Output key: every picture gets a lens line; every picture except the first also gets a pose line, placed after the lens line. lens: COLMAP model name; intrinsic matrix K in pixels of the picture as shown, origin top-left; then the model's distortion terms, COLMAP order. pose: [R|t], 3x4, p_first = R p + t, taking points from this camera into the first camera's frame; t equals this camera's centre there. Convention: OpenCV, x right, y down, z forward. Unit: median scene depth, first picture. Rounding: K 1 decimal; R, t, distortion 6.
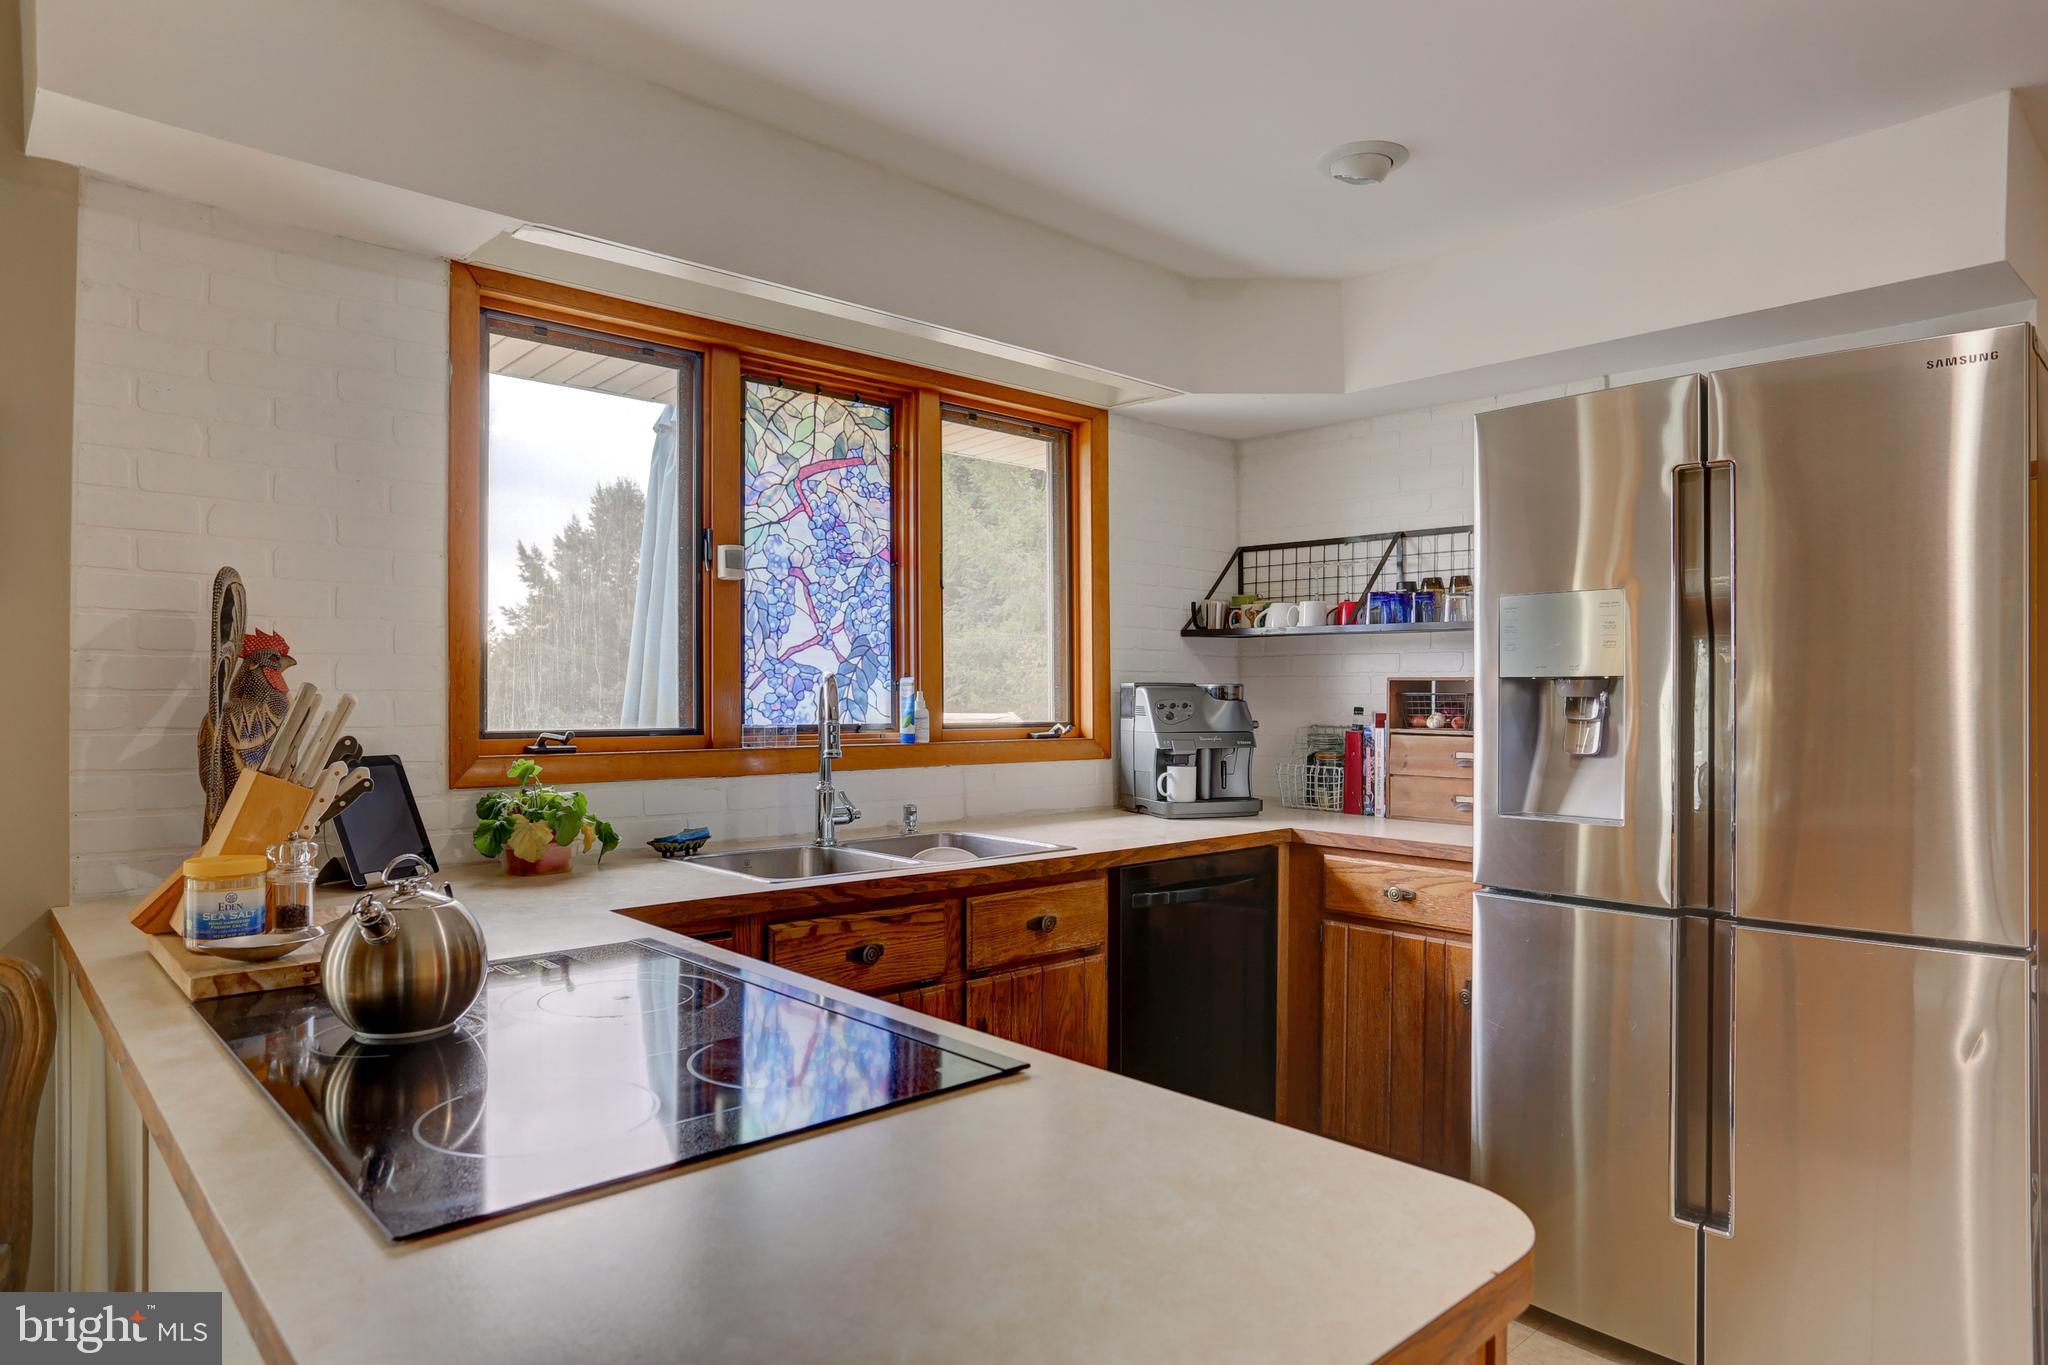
lens RADIAL K [[1203.3, 0, 1008.9], [0, 1203.3, 676.3], [0, 0, 1]] dist [-0.003244, 0.001536]
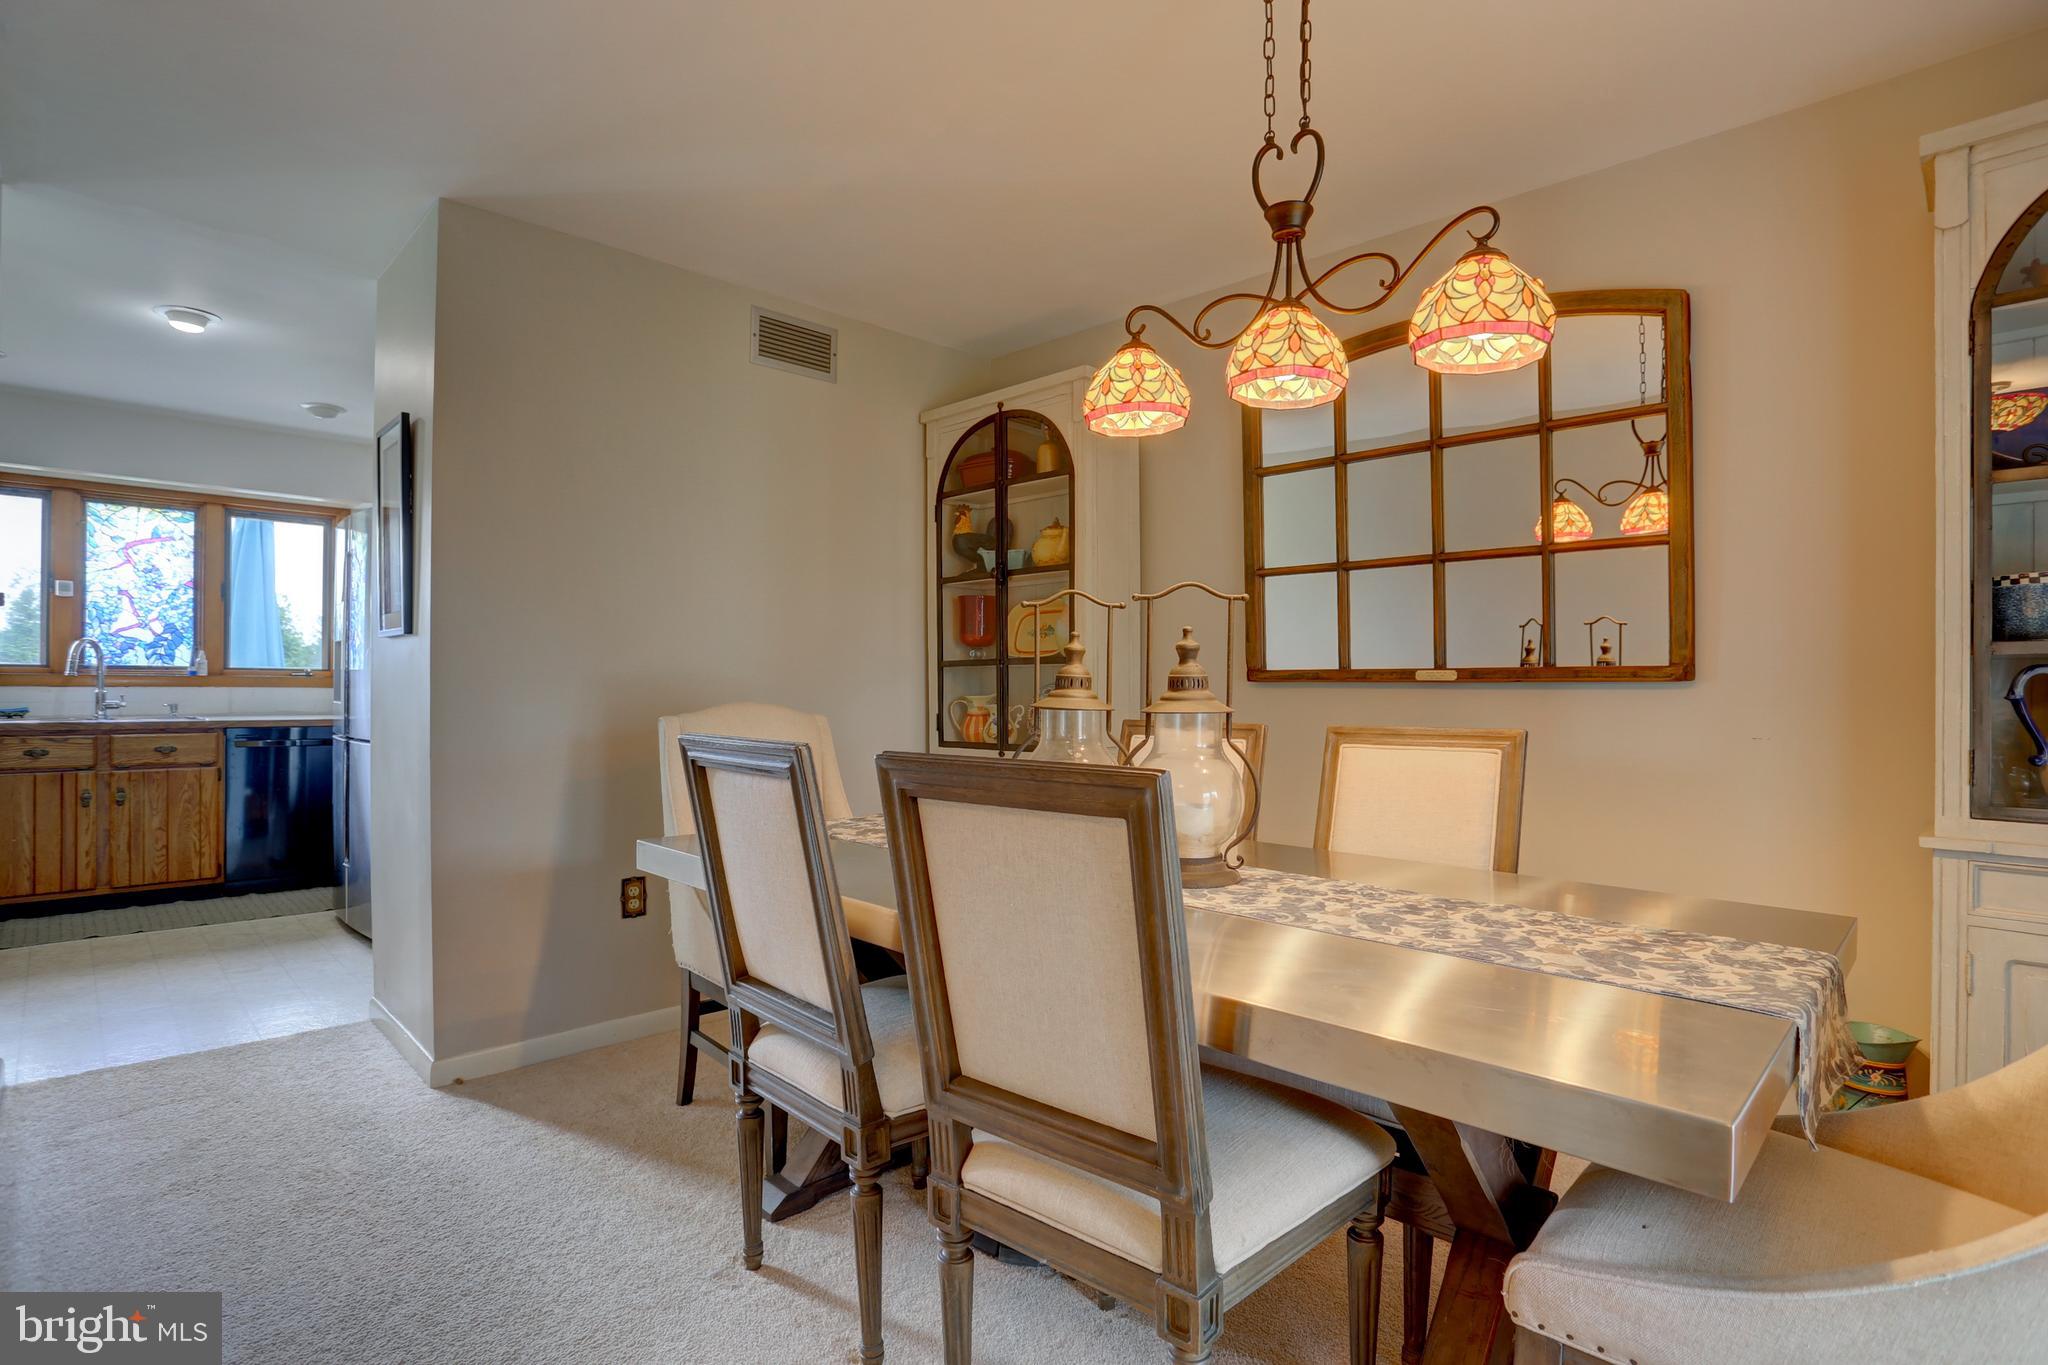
lens RADIAL K [[986.6, 0, 1017.8], [0, 986.6, 692.0], [0, 0, 1]] dist [-0.014340, 0.000348]
pose [[0.998411, 0.017353, 0.053609, 1.267890], [-0.019044, 0.999332, 0.031192, 0.004255], [-0.053032, -0.032163, 0.998075, -0.775008]]
